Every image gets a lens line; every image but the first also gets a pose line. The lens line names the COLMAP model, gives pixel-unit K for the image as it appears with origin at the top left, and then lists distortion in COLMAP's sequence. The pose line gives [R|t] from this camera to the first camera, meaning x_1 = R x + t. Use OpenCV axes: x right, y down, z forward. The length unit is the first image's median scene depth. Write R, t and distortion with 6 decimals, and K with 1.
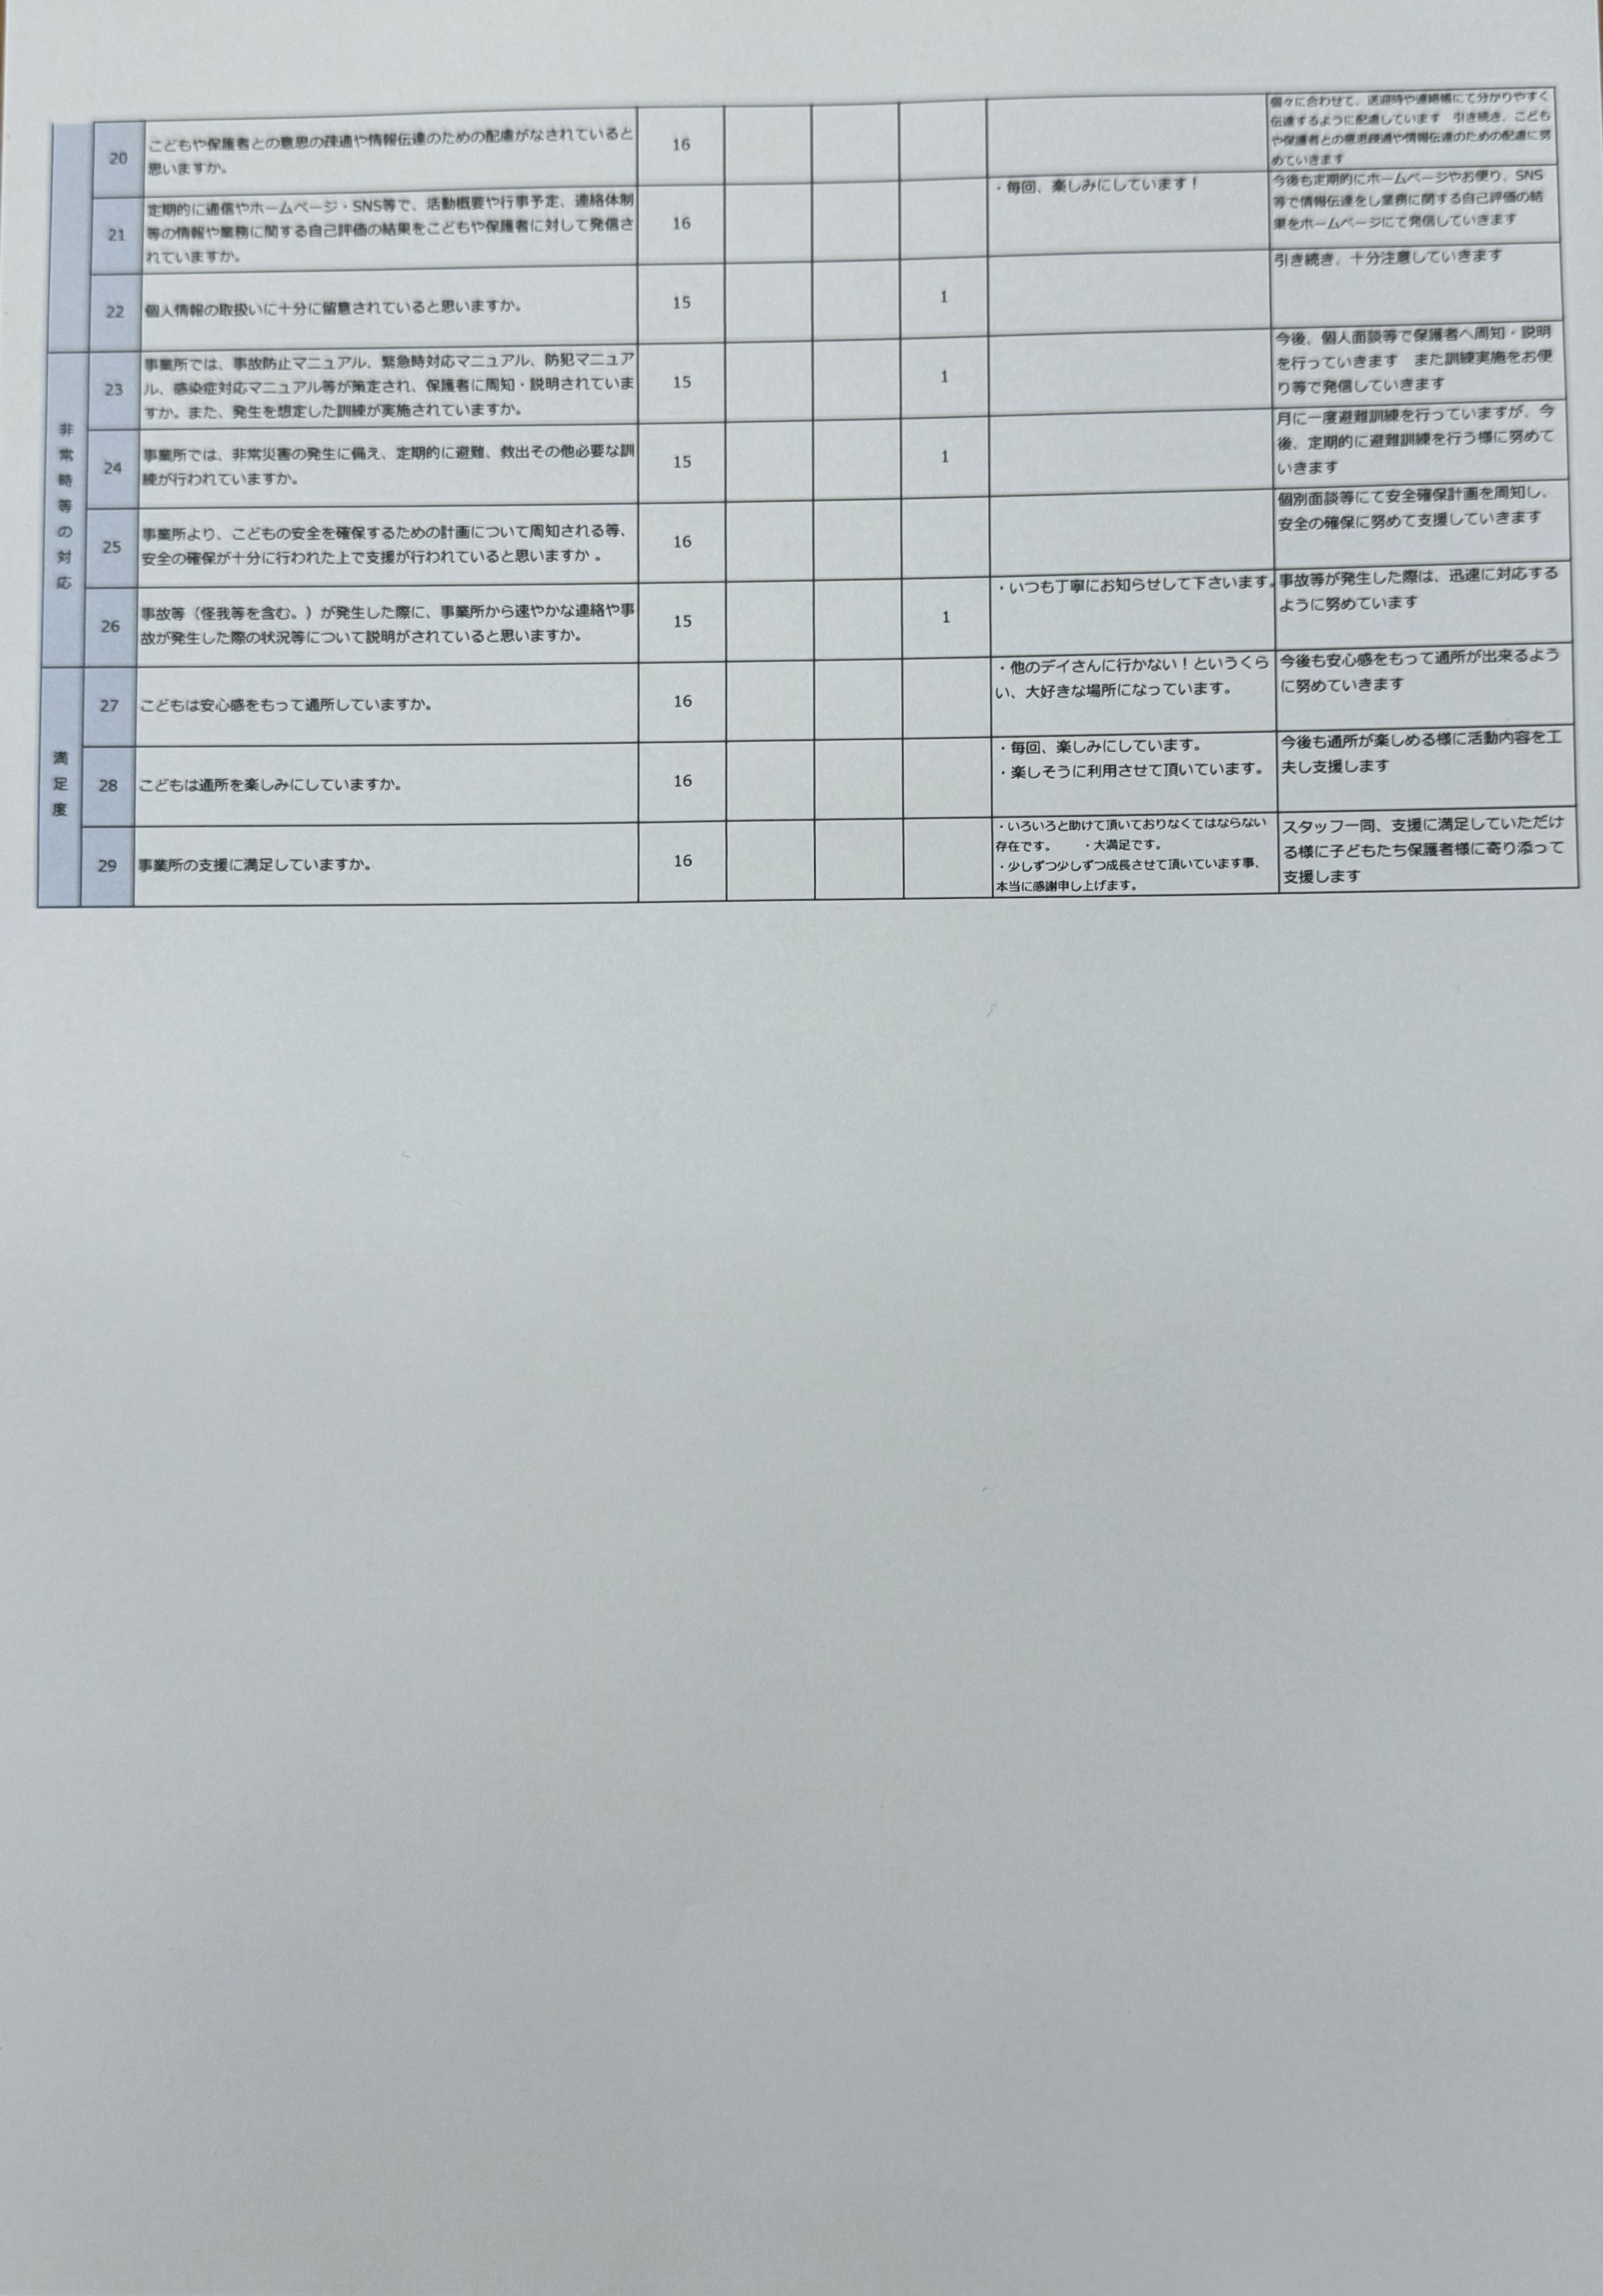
lens RADIAL K [[2416.6, 0, 799.8], [0, 2416.6, 1148.6], [0, 0, 1]] dist [0.062209, 0.000000]
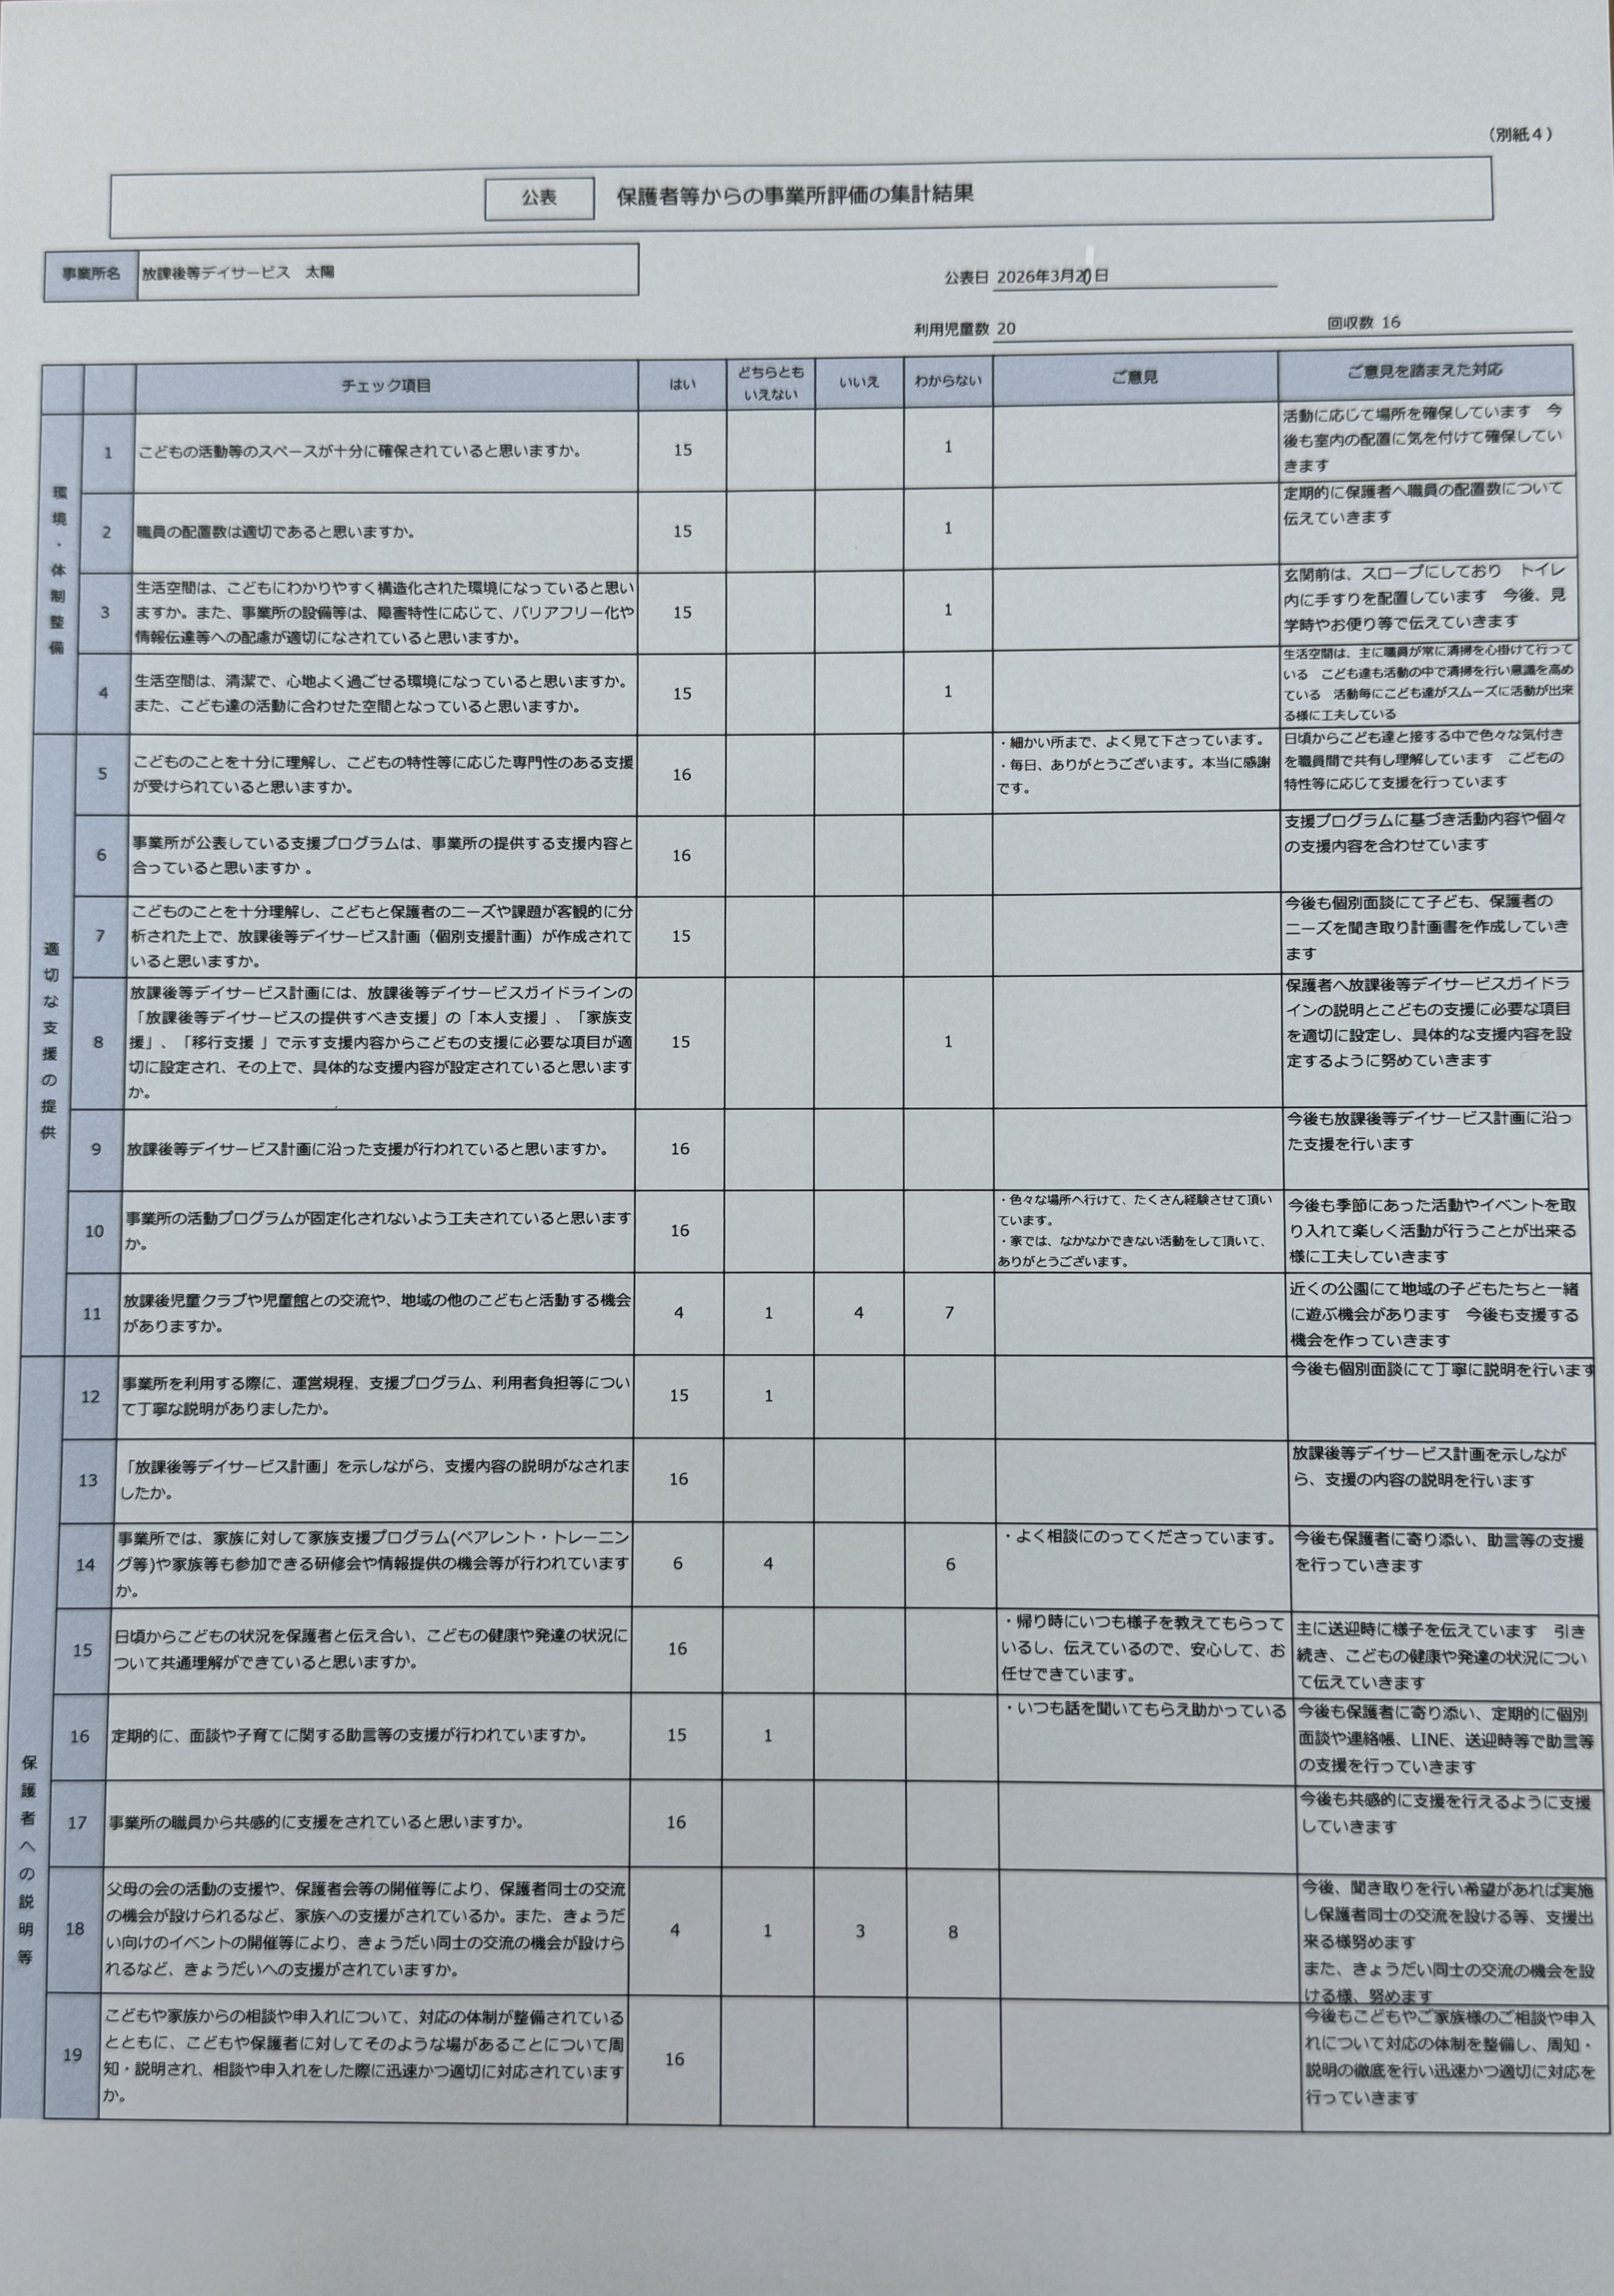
lens RADIAL K [[2415.8, 0, 800.5], [0, 2415.8, 1147.8], [0, 0, 1]] dist [0.087646, 0.000000]
pose [[0.999977, 0.006604, 0.001655, -0.001112], [-0.006632, 0.999823, 0.017617, -0.205153], [-0.001538, -0.017628, 0.999843, 0.018065]]
